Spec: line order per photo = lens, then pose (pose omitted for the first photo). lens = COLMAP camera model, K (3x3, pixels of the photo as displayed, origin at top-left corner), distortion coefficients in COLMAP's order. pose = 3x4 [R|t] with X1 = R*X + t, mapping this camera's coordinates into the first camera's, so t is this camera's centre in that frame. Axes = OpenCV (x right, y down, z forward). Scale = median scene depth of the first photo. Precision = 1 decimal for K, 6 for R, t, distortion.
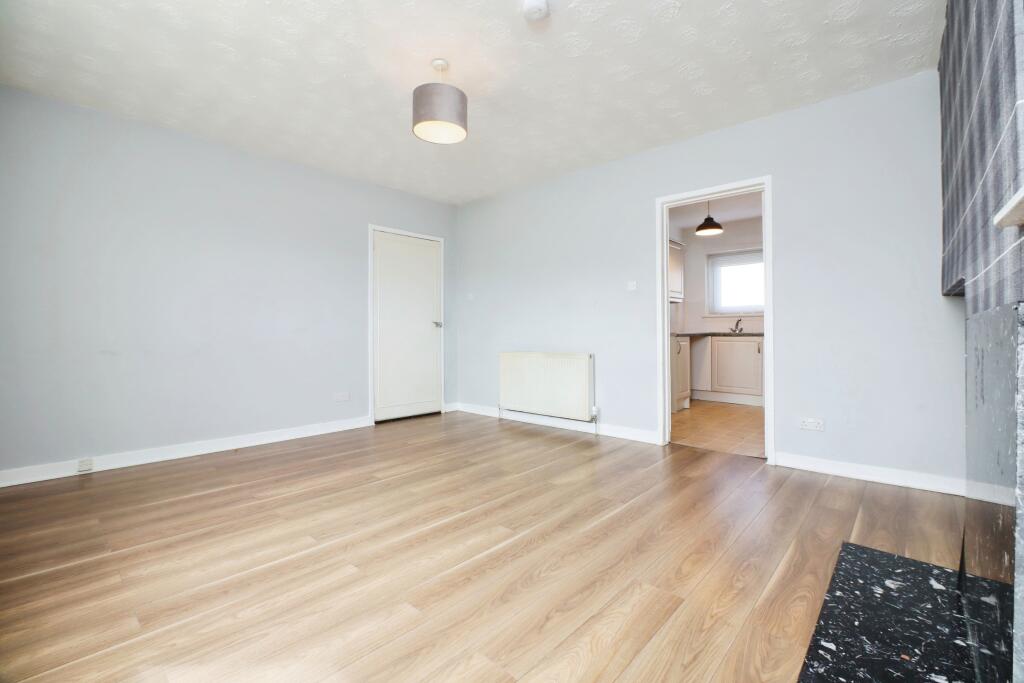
lens RADIAL K [[449.8, 0, 512.4], [0, 449.8, 338.8], [0, 0, 1]] dist [-0.012576, 0.000010]
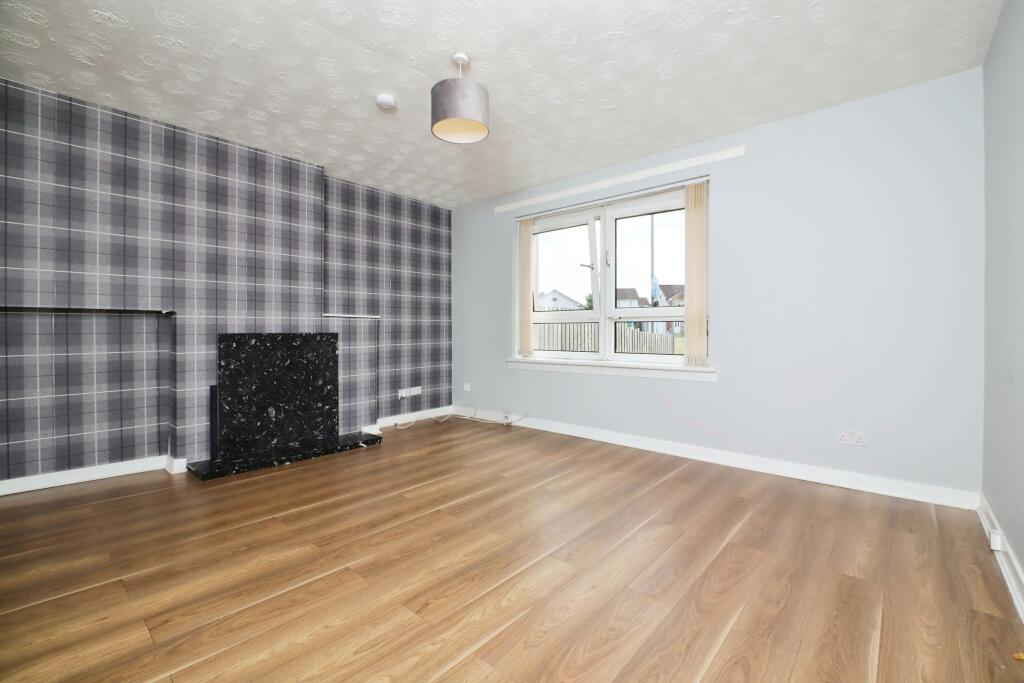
lens RADIAL K [[433.9, 0, 499.3], [0, 433.9, 333.5], [0, 0, 1]] dist [-0.009555, -0.000016]
pose [[-0.999980, 0.004723, 0.004169, -0.264417], [0.004809, 0.999771, 0.020872, -0.056810], [-0.004070, 0.020892, -0.999773, 2.038806]]
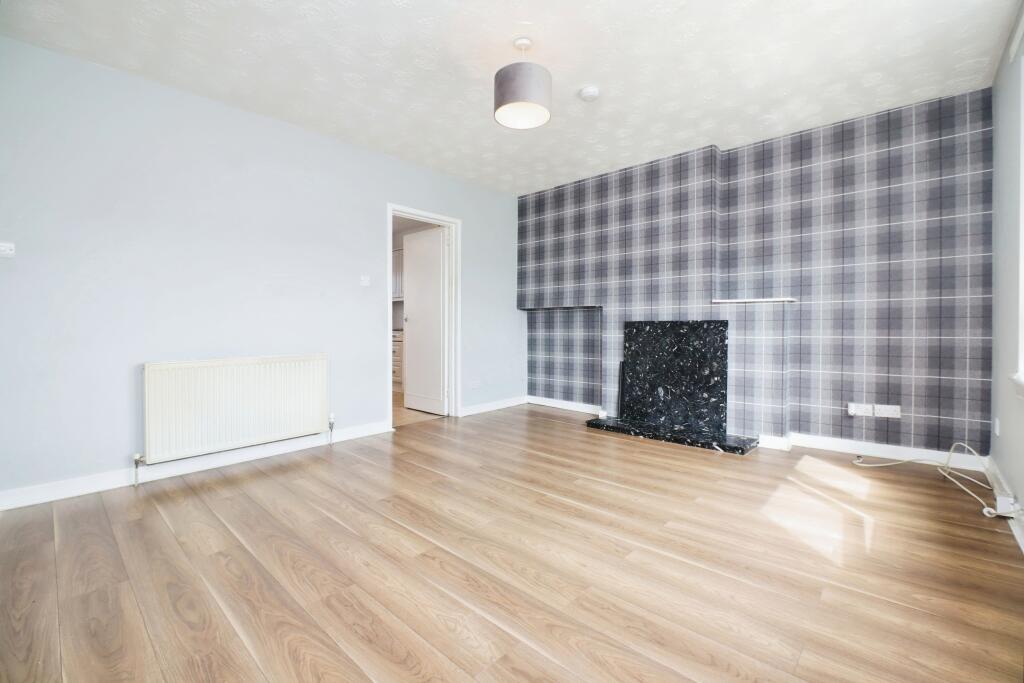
lens RADIAL K [[439.6, 0, 534.7], [0, 439.6, 324.1], [0, 0, 1]] dist [-0.010978, -0.000287]
pose [[-0.025848, 0.005736, 0.999649, -1.167315], [0.019358, 0.999799, -0.005237, -0.018138], [-0.999478, 0.019216, -0.025953, 1.056063]]
